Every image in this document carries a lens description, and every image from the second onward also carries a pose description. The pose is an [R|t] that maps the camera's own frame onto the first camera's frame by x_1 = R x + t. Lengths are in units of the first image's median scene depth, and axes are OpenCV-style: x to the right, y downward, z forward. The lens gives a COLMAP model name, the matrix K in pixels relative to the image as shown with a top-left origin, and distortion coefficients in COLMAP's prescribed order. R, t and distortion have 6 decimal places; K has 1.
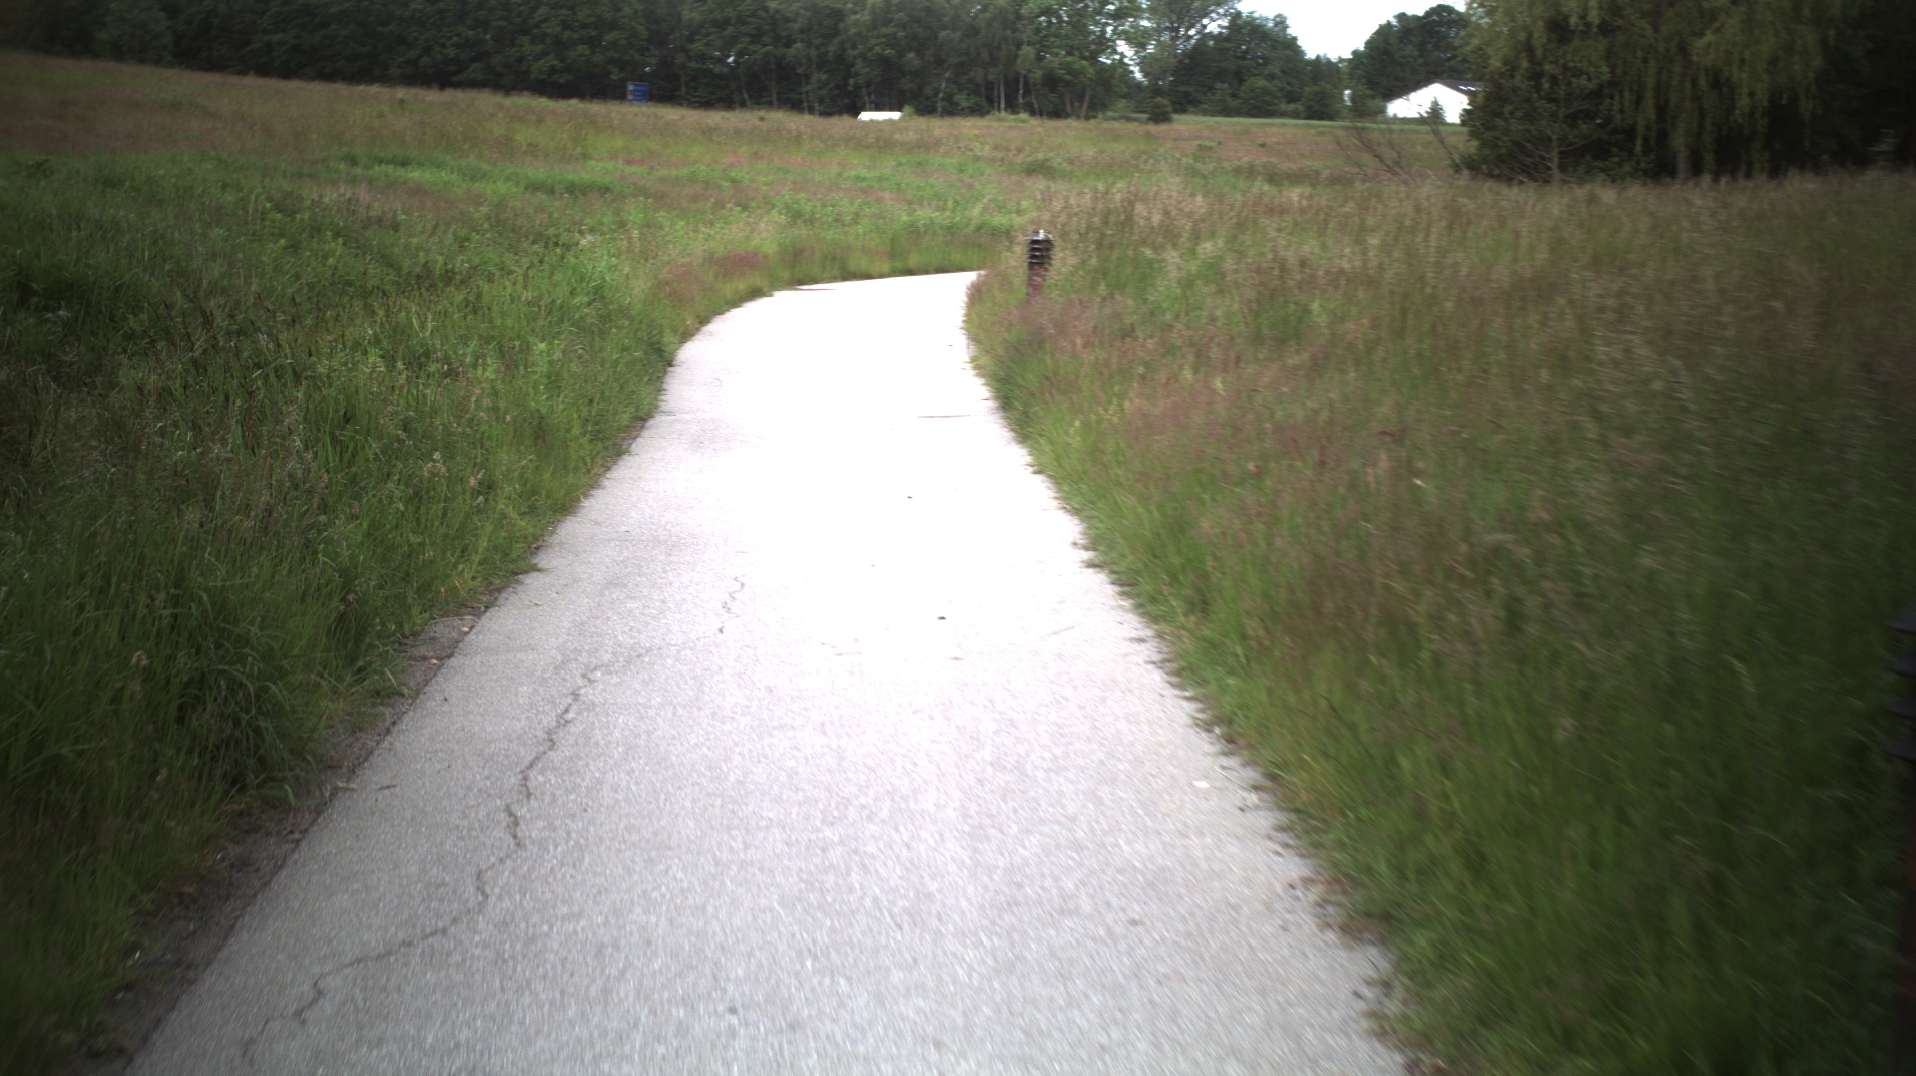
lens RADIAL K [[3336.7, 0, 999.8], [0, 3336.7, 528.1], [0, 0, 1]] dist [-0.260636, 0.000000]
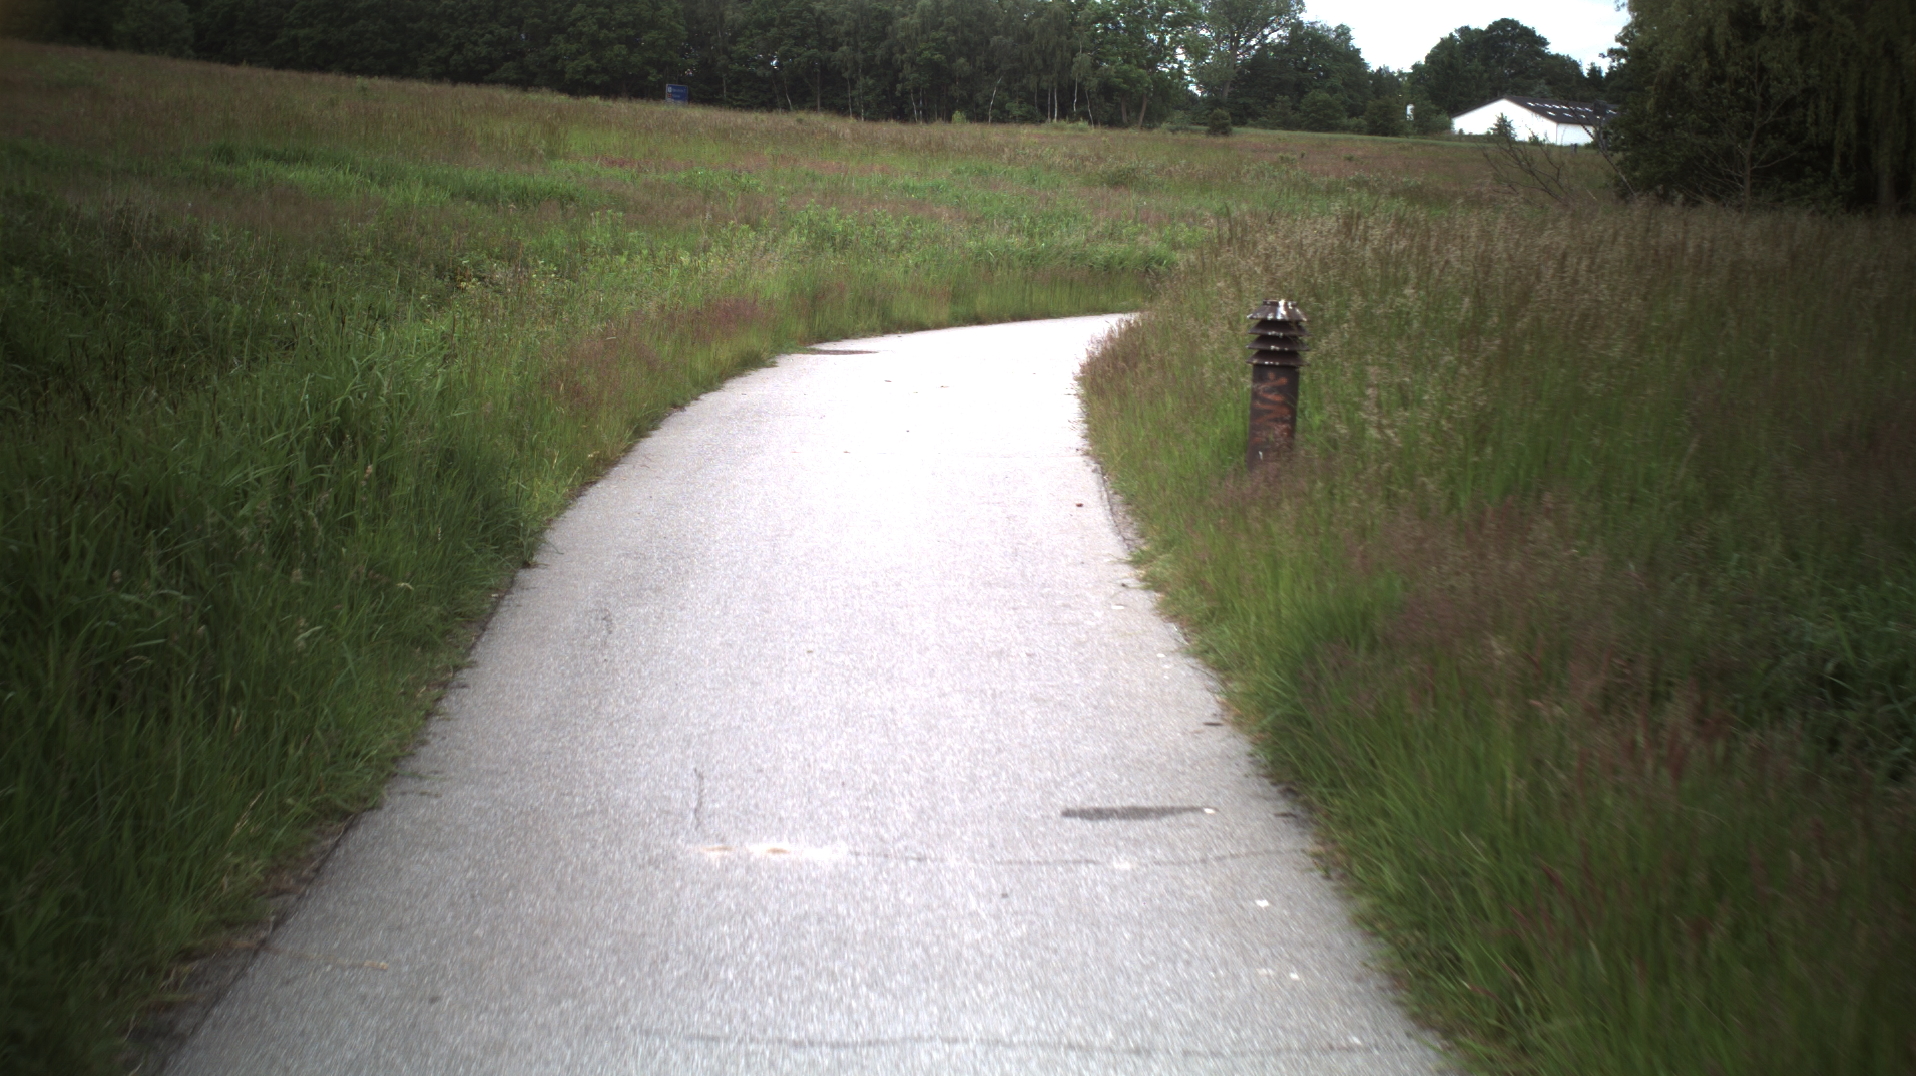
lens RADIAL K [[3336.7, 0, 961.0], [0, 3336.7, 531.6], [0, 0, 1]] dist [-0.260636, 0.000000]
pose [[0.999575, 0.017053, -0.023637, -0.007475], [-0.017107, 0.999852, -0.002068, -0.017329], [0.023598, 0.002471, 0.999718, 0.164086]]
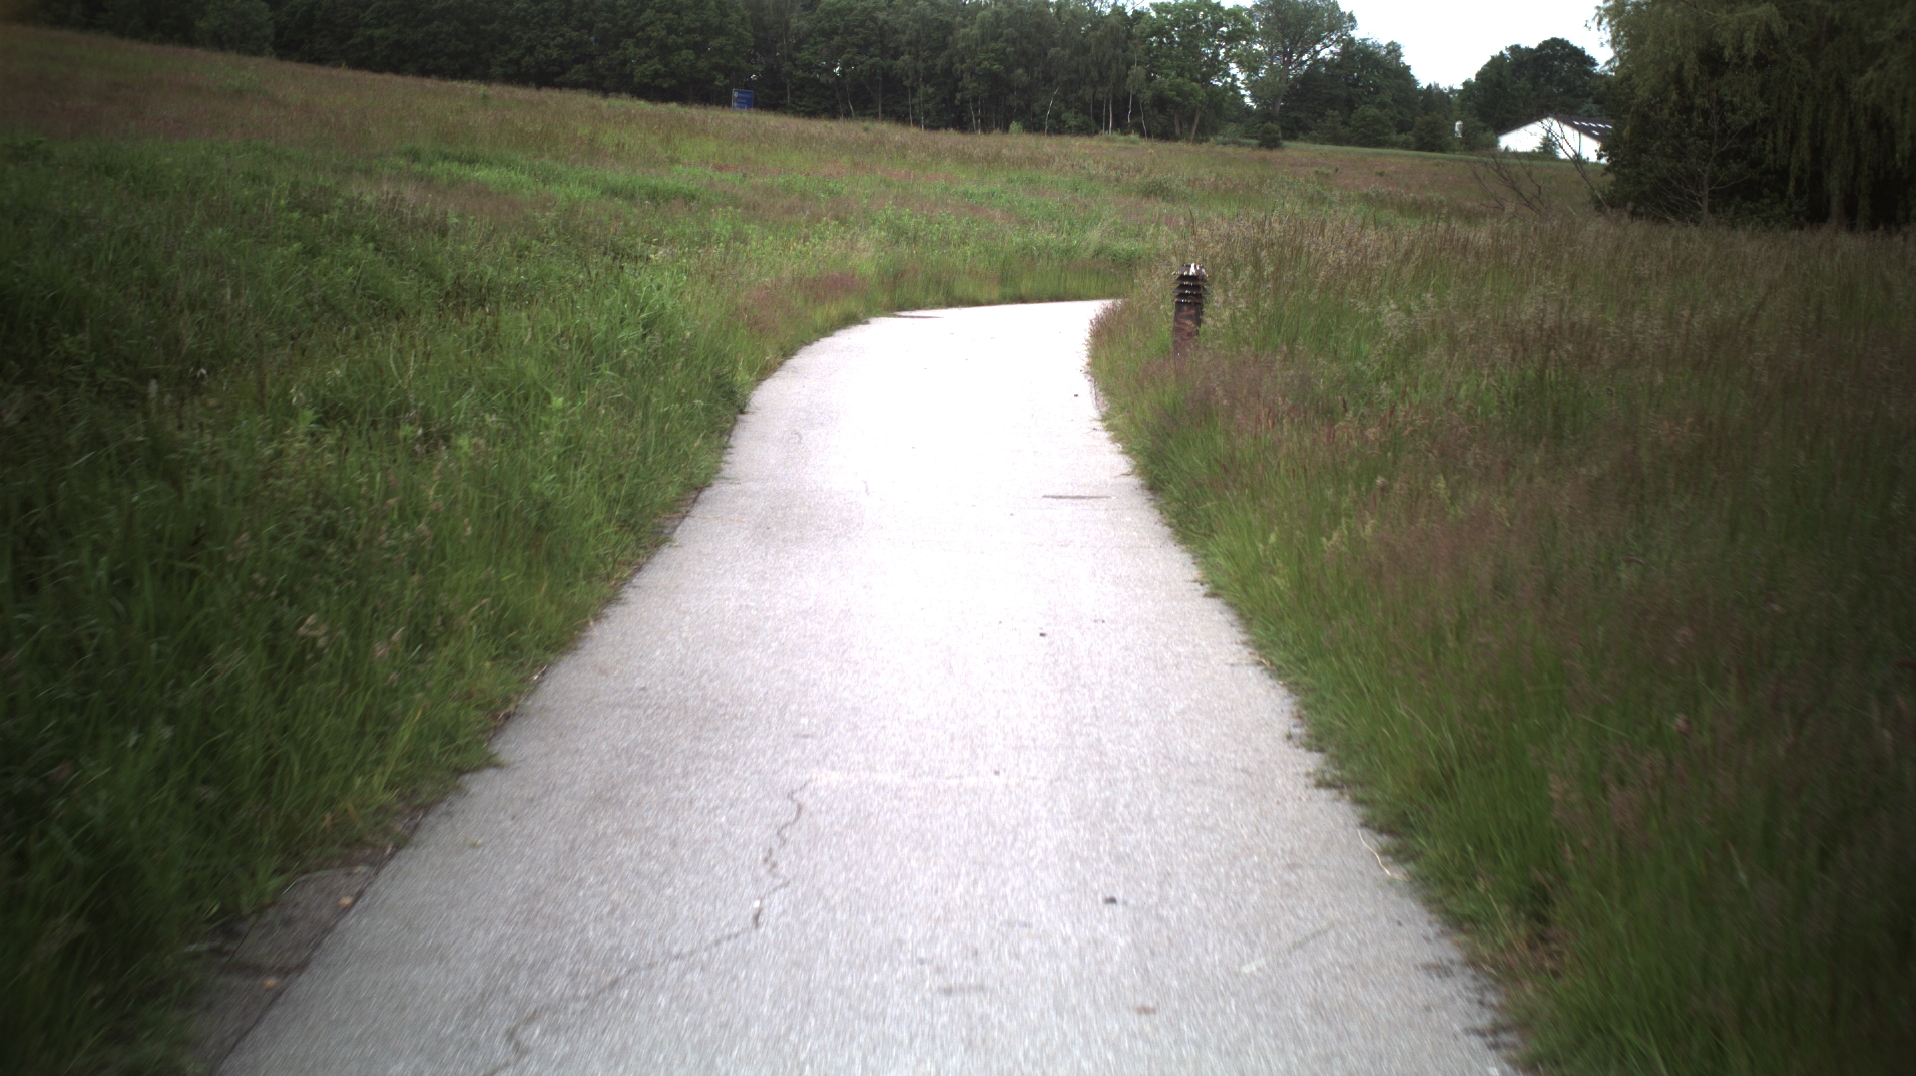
lens RADIAL K [[3336.7, 0, 966.6], [0, 3336.7, 535.4], [0, 0, 1]] dist [-0.260636, 0.000000]
pose [[0.998682, 0.035353, -0.037219, -0.003485], [-0.035475, 0.999367, -0.002631, -0.005730], [0.037103, 0.003948, 0.999304, 0.054873]]
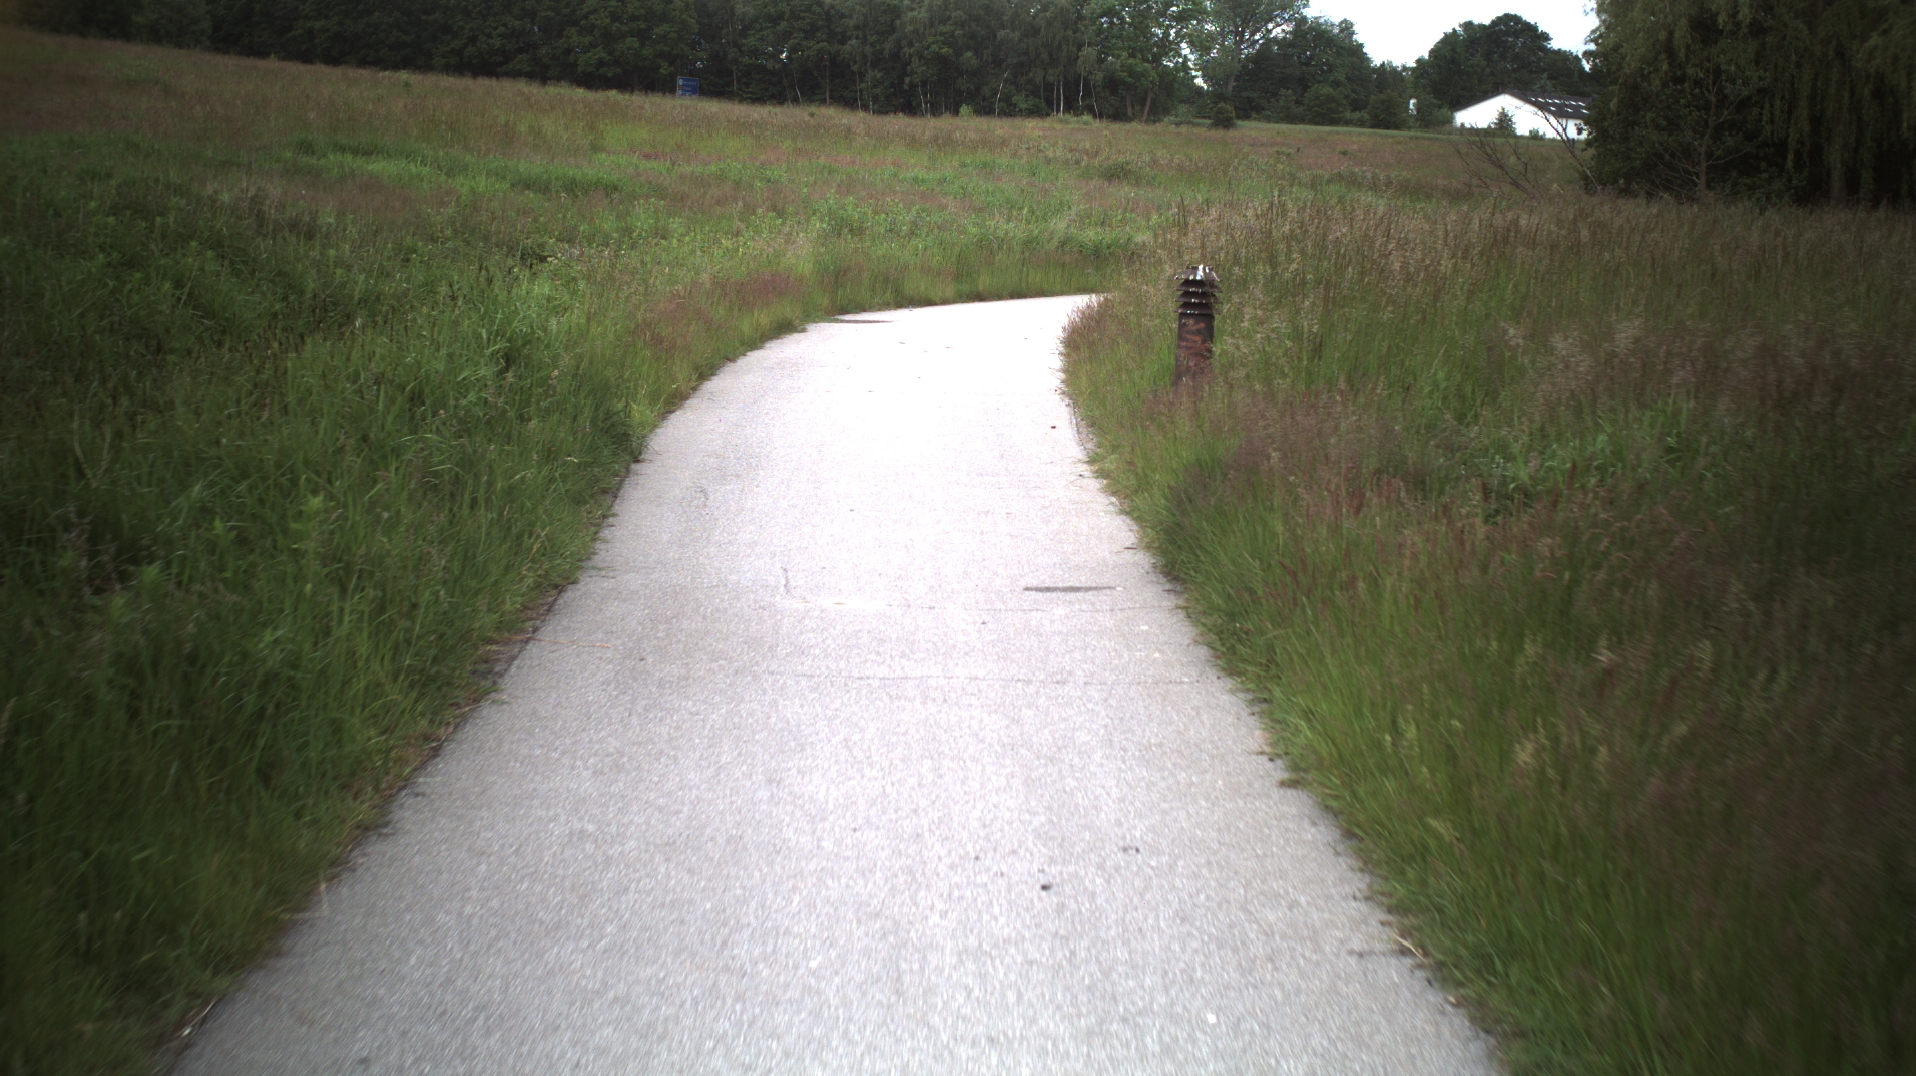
lens RADIAL K [[3336.7, 0, 963.0], [0, 3336.7, 534.9], [0, 0, 1]] dist [-0.260636, 0.000000]
pose [[0.999485, 0.020317, -0.024840, -0.005628], [-0.020289, 0.999793, 0.001368, -0.011635], [0.024863, -0.000864, 0.999691, 0.109407]]
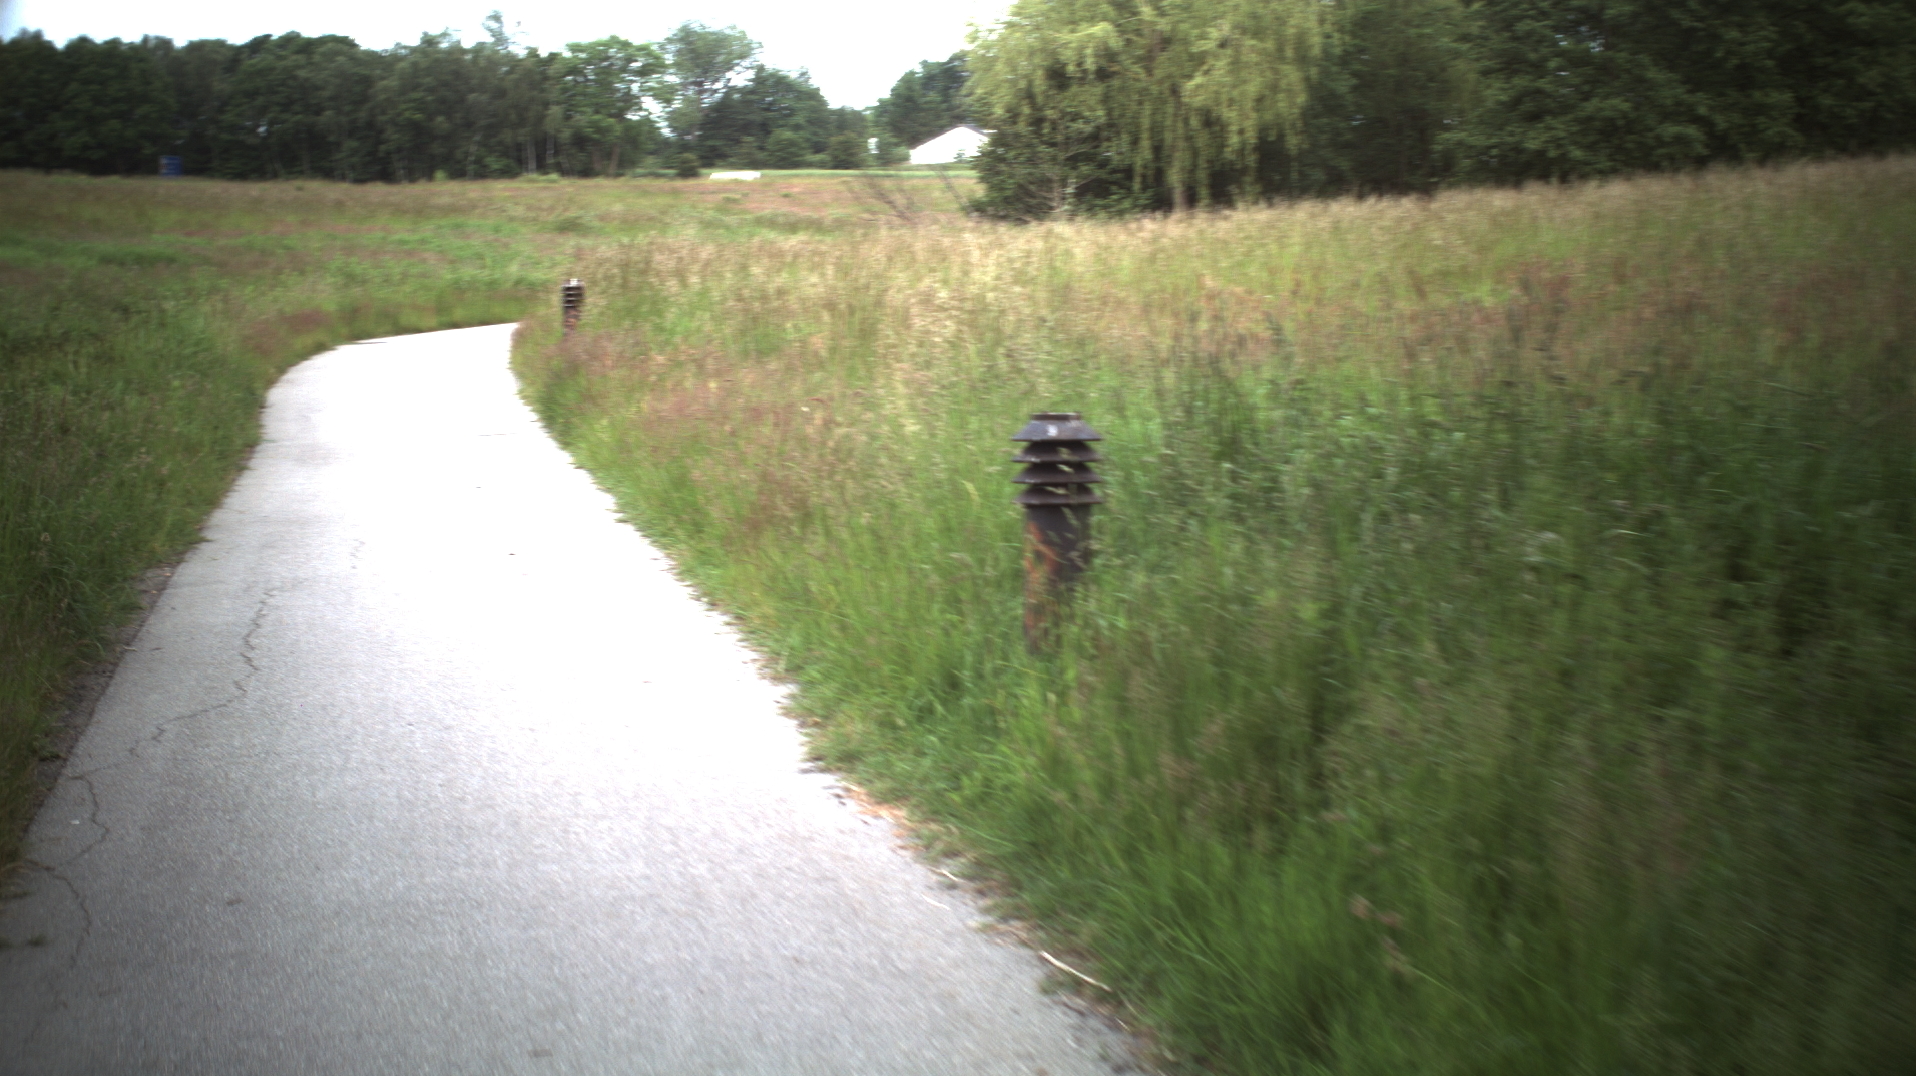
lens RADIAL K [[3336.7, 0, 950.5], [0, 3336.7, 534.4], [0, 0, 1]] dist [-0.260636, 0.000000]
pose [[0.991712, -0.041824, 0.121484, -0.000635], [0.043476, 0.998994, -0.010977, 0.006113], [-0.120903, 0.016168, 0.992533, -0.056024]]
